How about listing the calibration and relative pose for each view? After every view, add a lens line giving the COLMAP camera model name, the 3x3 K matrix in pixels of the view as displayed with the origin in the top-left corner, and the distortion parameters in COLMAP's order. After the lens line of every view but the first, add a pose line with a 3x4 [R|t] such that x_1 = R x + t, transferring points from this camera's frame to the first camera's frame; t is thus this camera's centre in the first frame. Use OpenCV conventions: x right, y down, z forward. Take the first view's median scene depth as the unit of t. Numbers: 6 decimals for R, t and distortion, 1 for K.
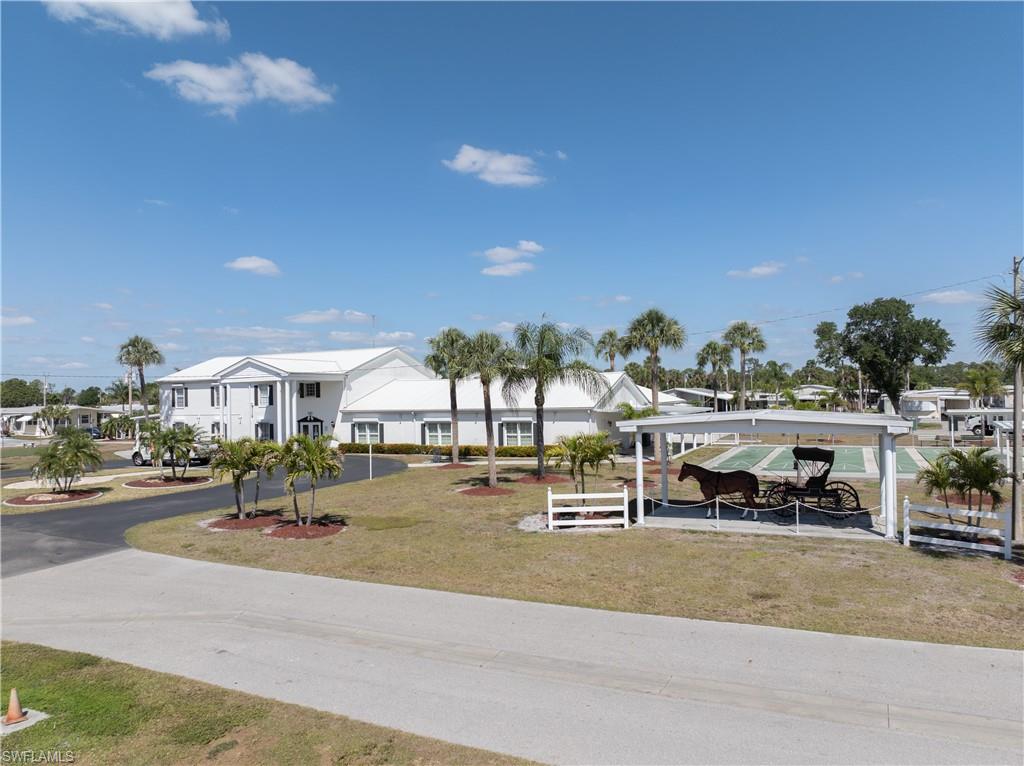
lens RADIAL K [[711.5, 0, 512.0], [0, 711.5, 383.0], [0, 0, 1]] dist [-0.026175, -0.001234]
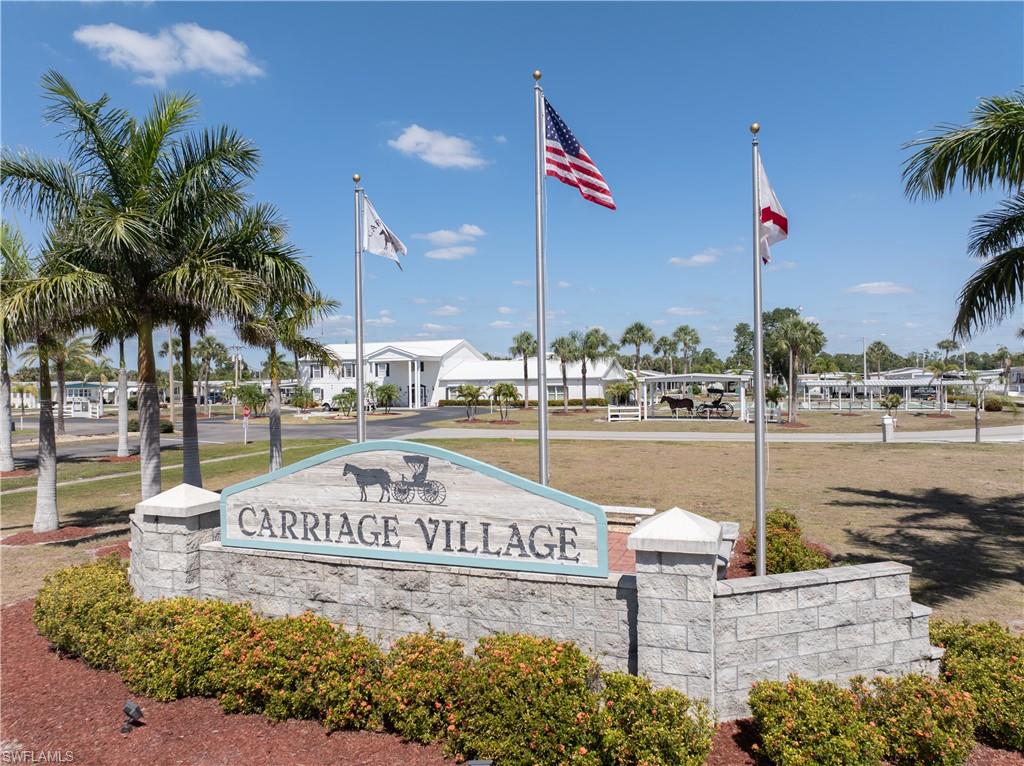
lens RADIAL K [[711.5, 0, 512.0], [0, 711.5, 383.0], [0, 0, 1]] dist [-0.026175, -0.001234]
pose [[0.996790, 0.005995, 0.079837, -0.205067], [-0.007723, 0.999742, 0.021343, 0.010997], [-0.079689, -0.021891, 0.996579, -0.605492]]
